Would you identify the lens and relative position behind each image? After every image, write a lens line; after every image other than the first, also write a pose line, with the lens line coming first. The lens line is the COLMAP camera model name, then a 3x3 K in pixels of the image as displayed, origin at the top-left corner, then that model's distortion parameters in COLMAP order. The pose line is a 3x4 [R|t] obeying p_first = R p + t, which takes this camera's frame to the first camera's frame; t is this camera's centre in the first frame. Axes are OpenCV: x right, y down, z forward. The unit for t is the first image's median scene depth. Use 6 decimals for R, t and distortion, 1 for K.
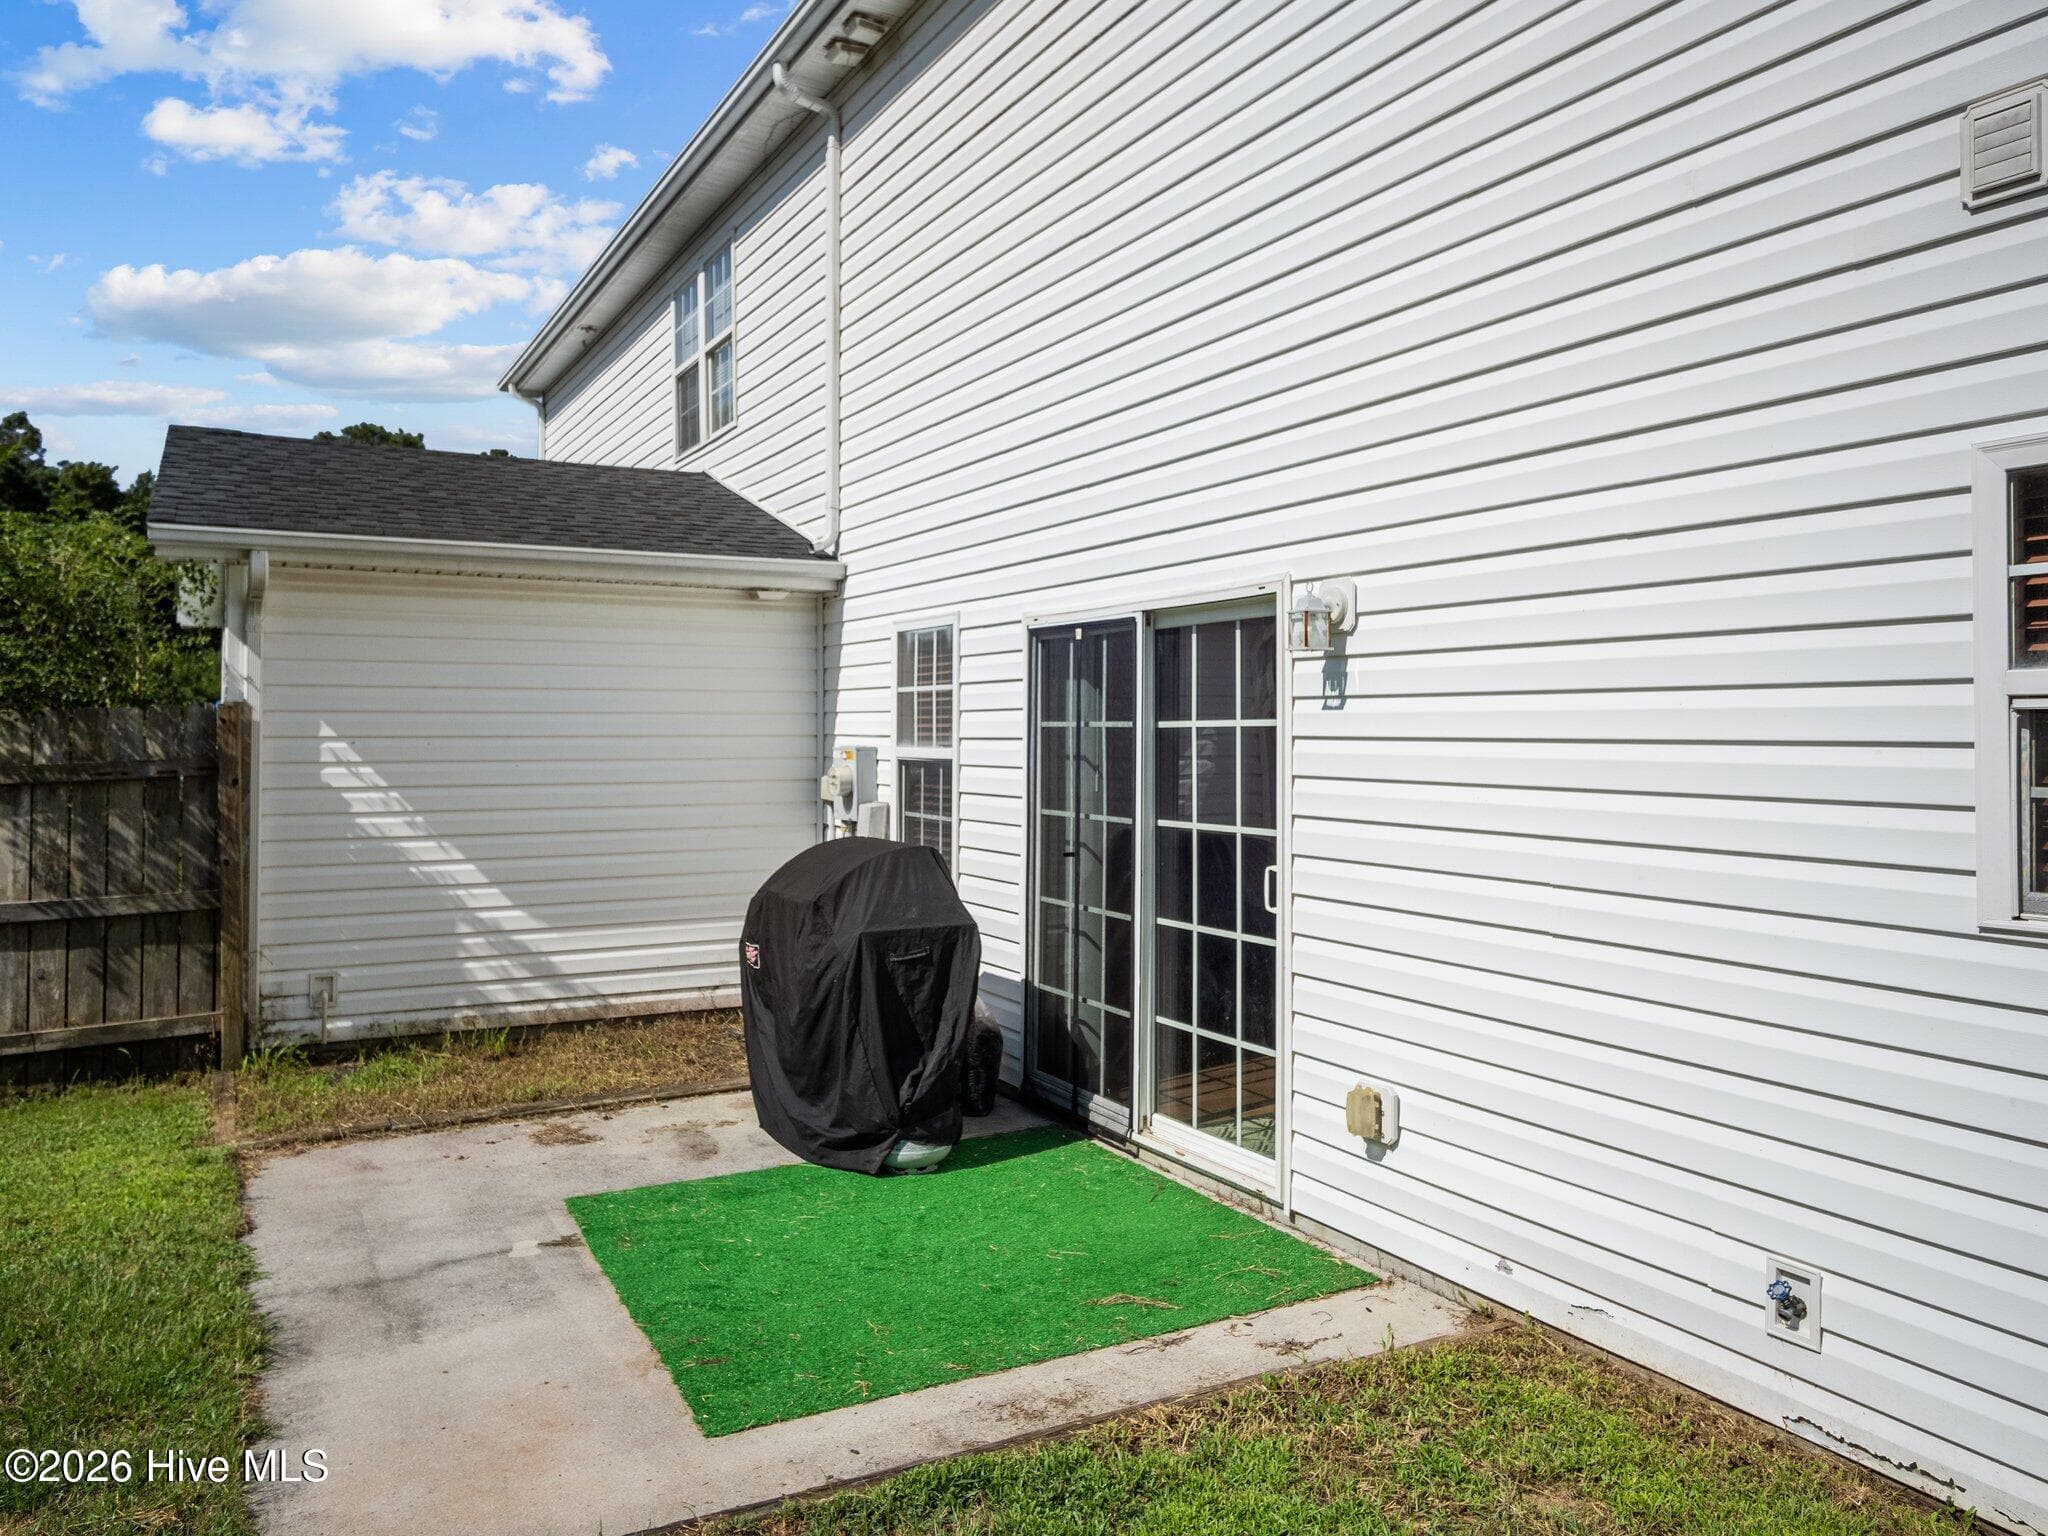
lens RADIAL K [[1507.0, 0, 1024.7], [0, 1507.0, 725.3], [0, 0, 1]] dist [0.000781, -0.006077]
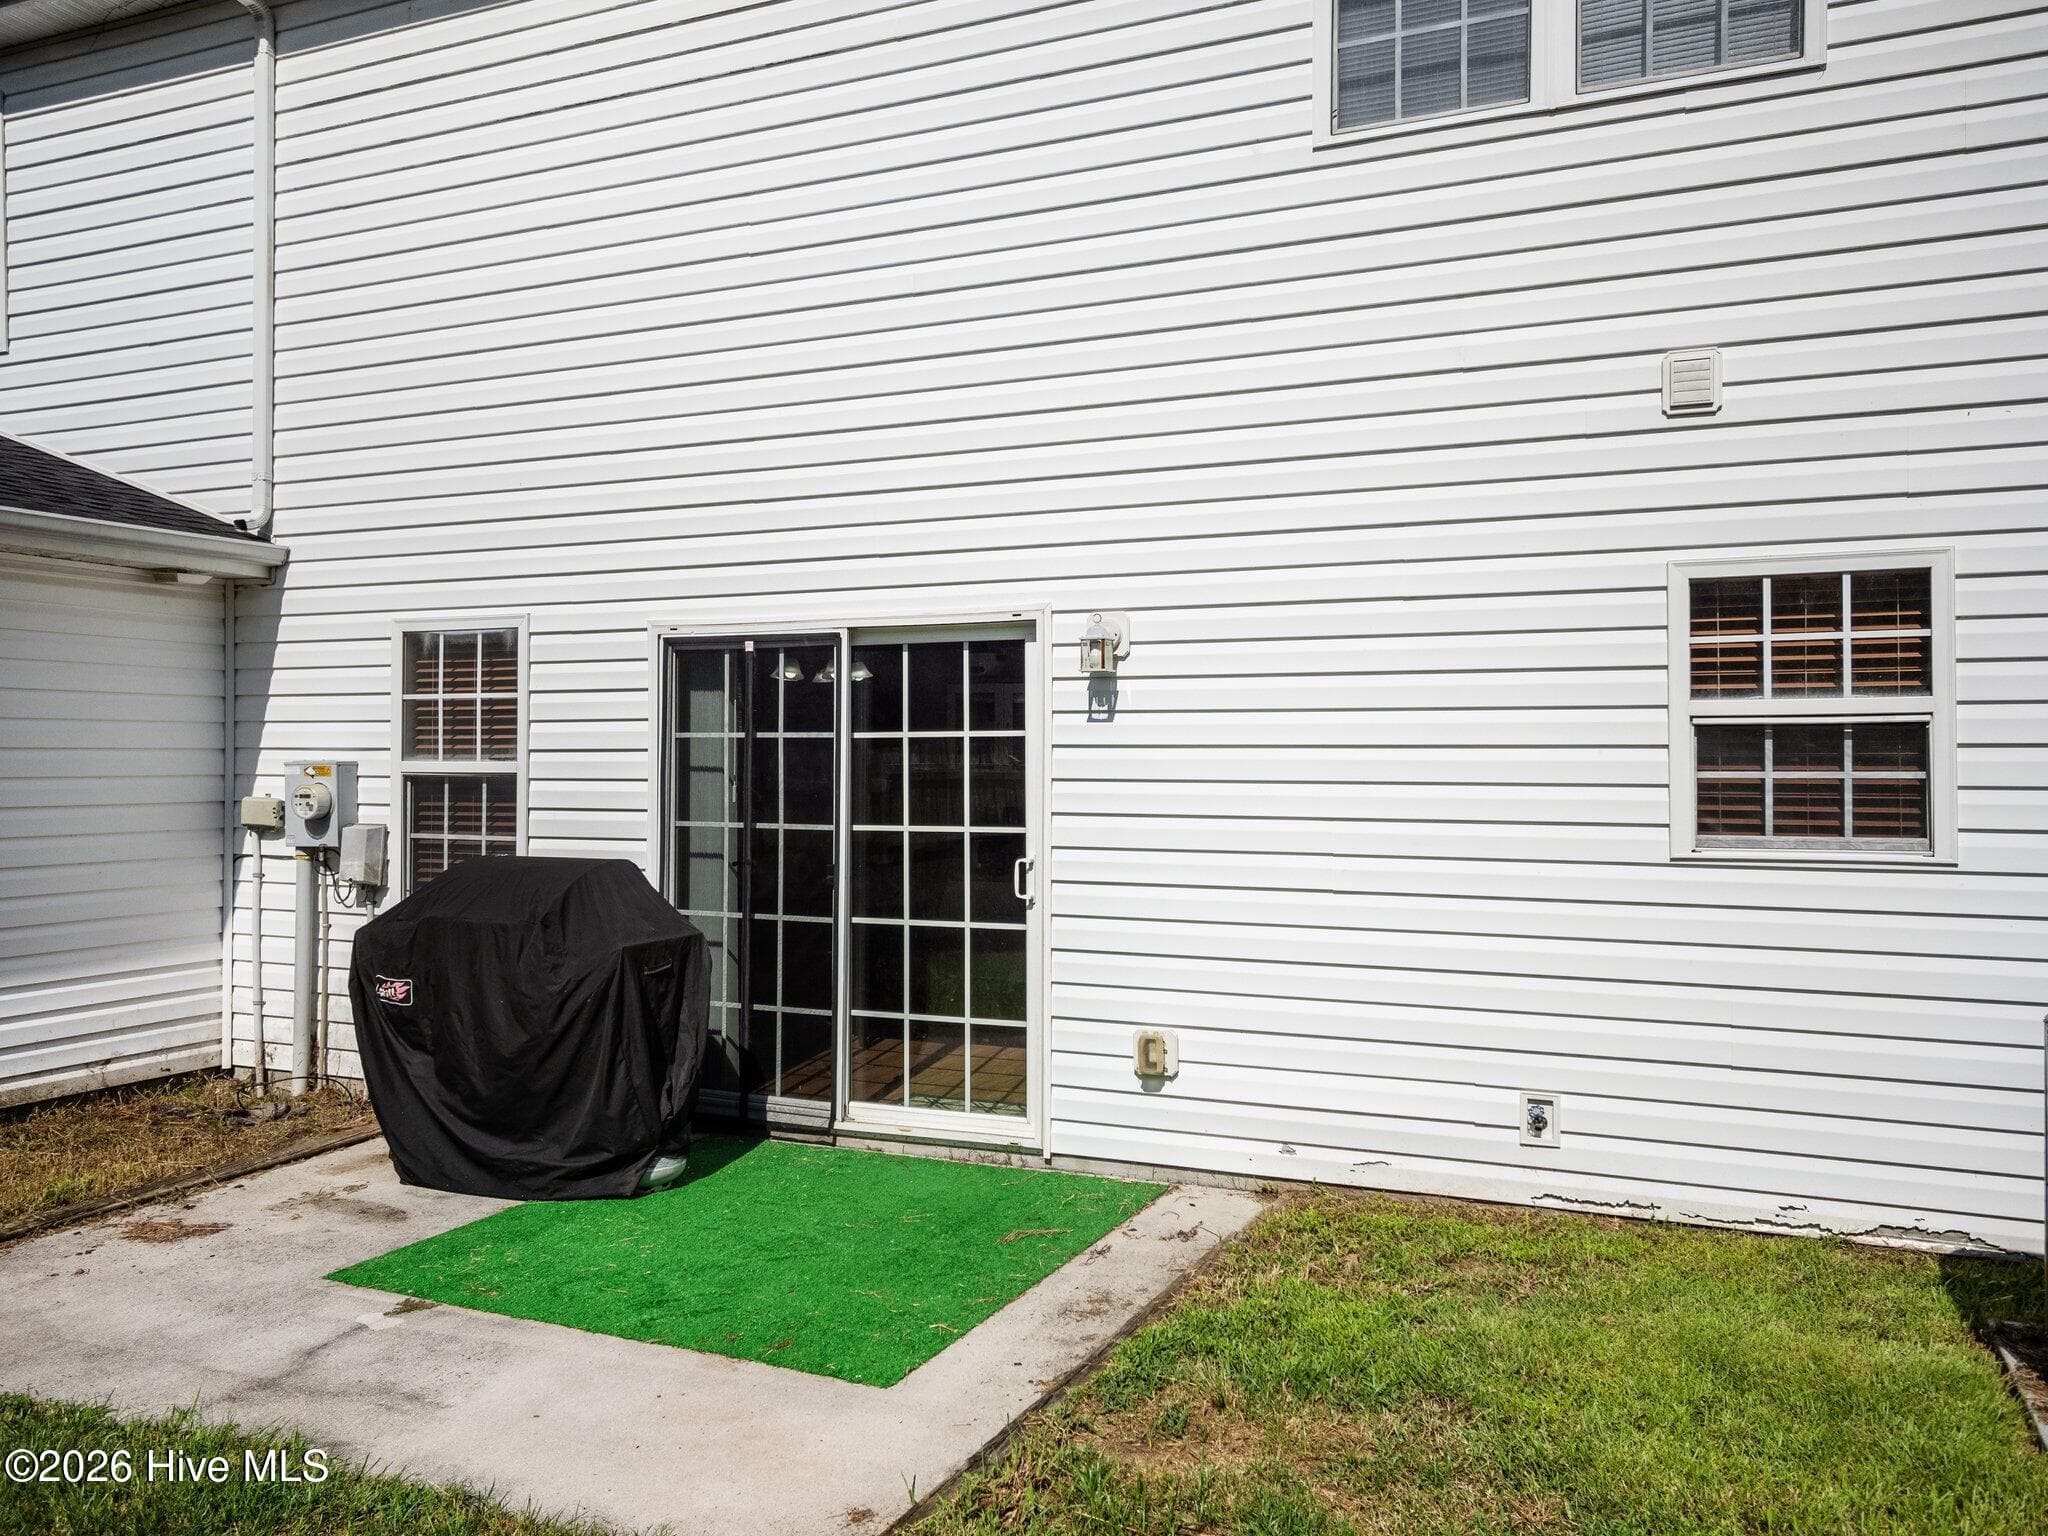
lens RADIAL K [[1644.0, 0, 1029.8], [0, 1644.0, 759.8], [0, 0, 1]] dist [0.004233, 0.017003]
pose [[0.795073, 0.000715, 0.606513, -0.550662], [-0.003260, 0.999990, 0.003094, 0.013511], [-0.606505, -0.004438, 0.795068, 0.004026]]
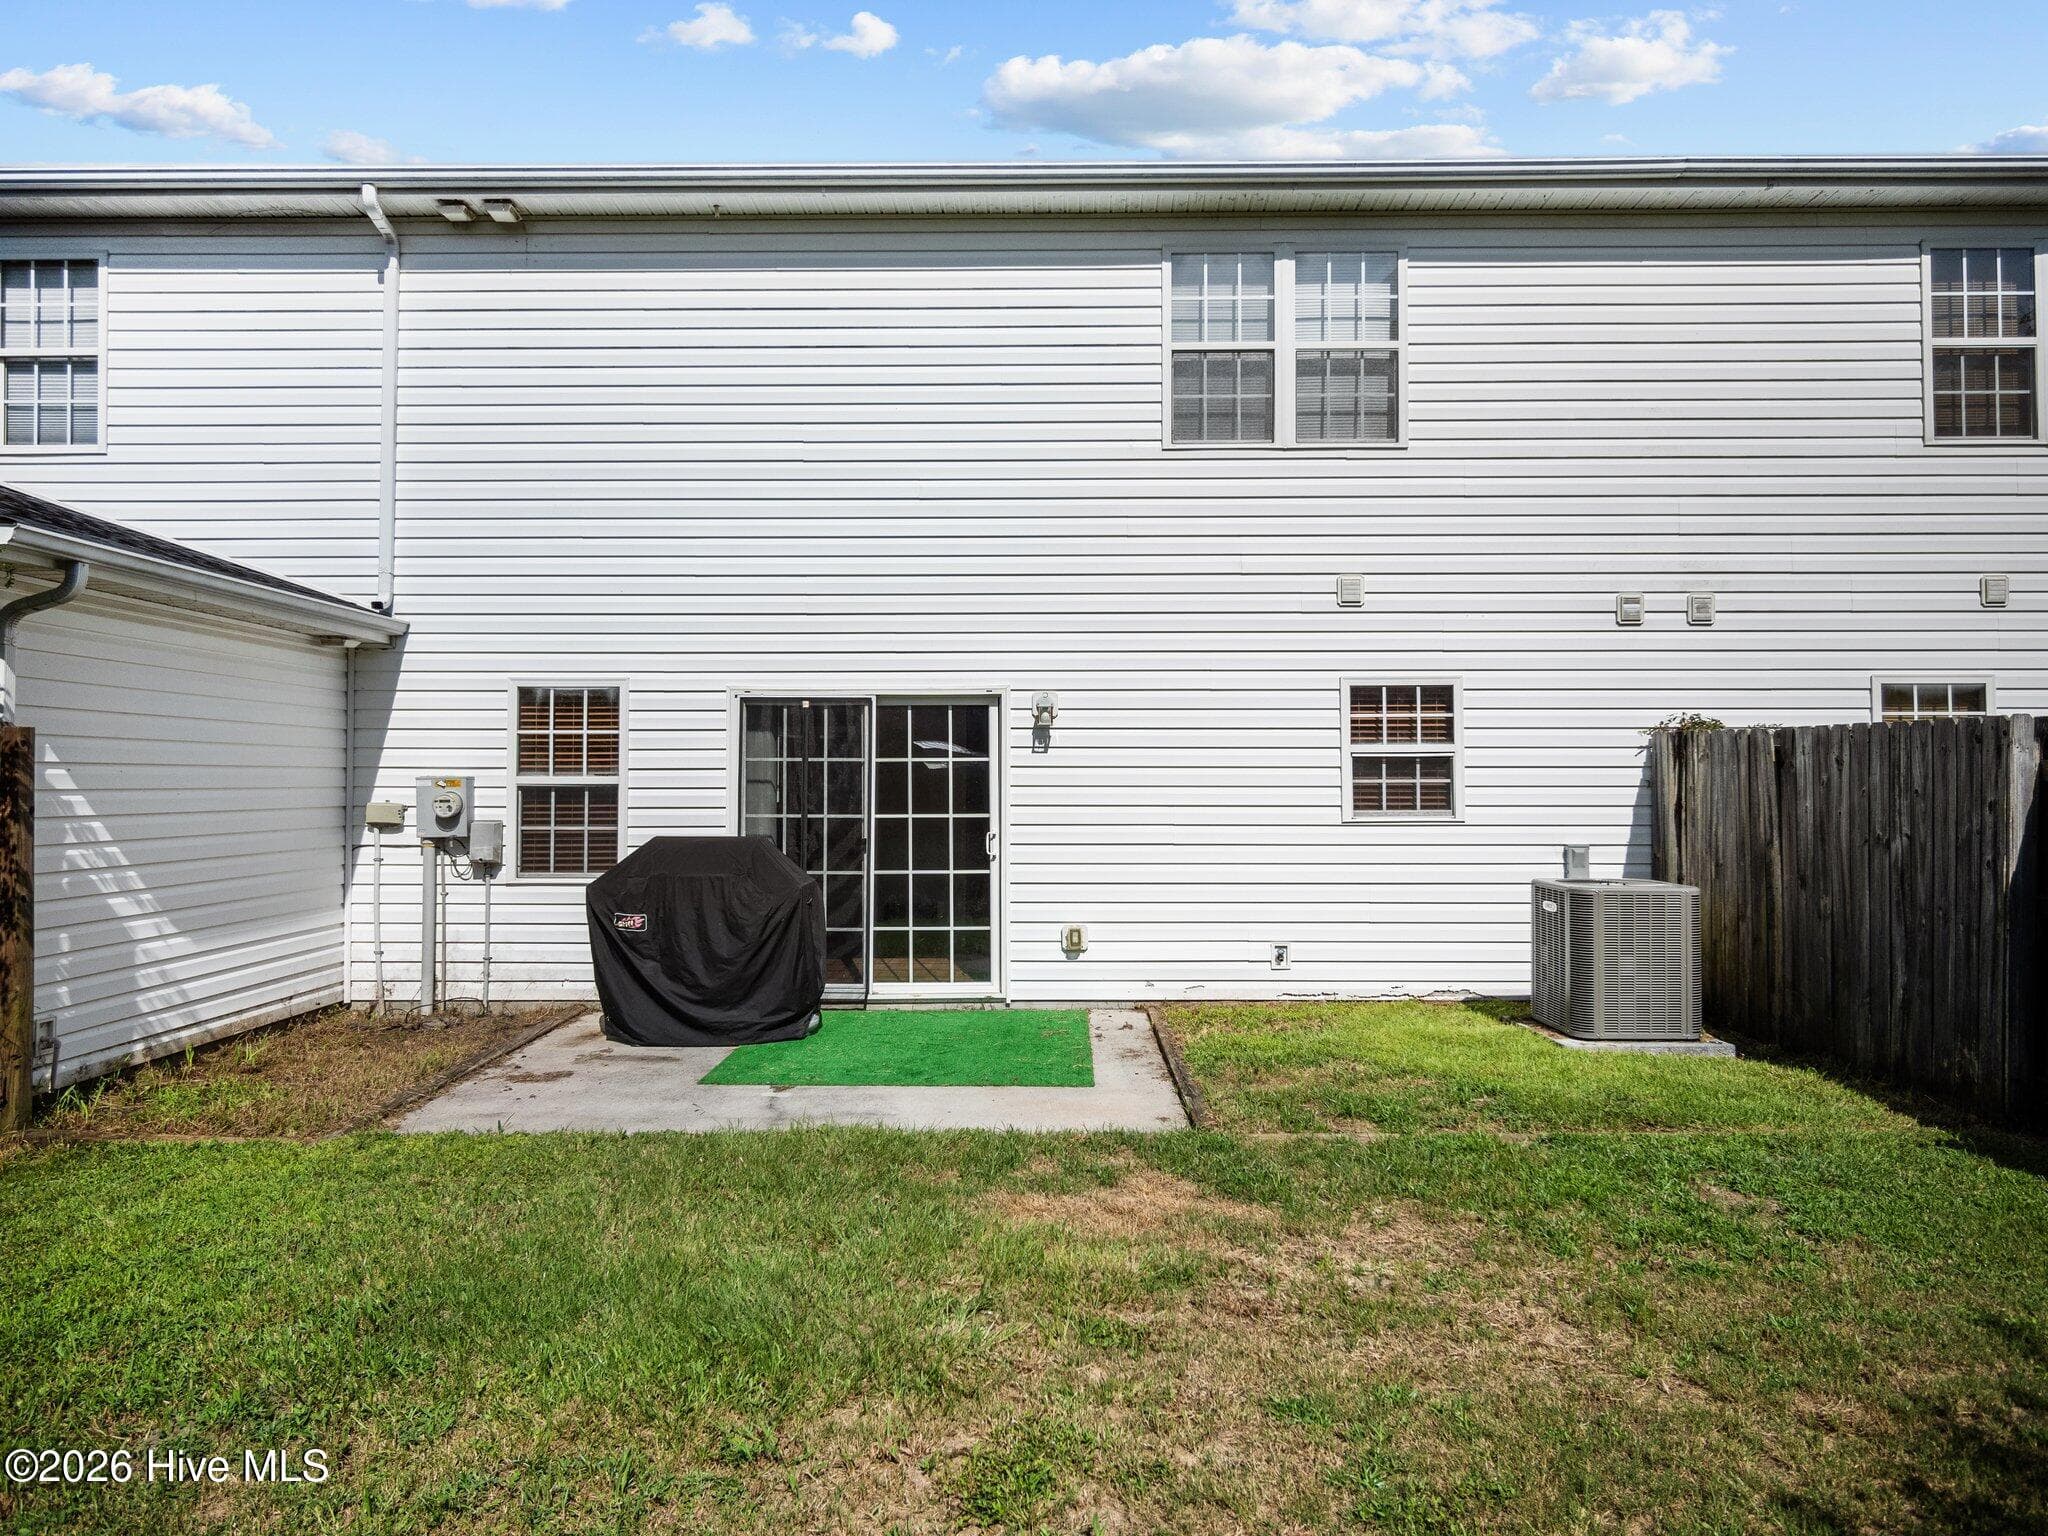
lens RADIAL K [[1321.6, 0, 1024.0], [0, 1321.6, 768.0], [0, 0, 1]] dist [-0.002957, 0.000016]
pose [[0.480803, 0.009465, 0.876777, -1.251189], [-0.002538, 0.999953, -0.009403, 0.024282], [-0.876825, 0.002296, 0.480804, 0.118788]]
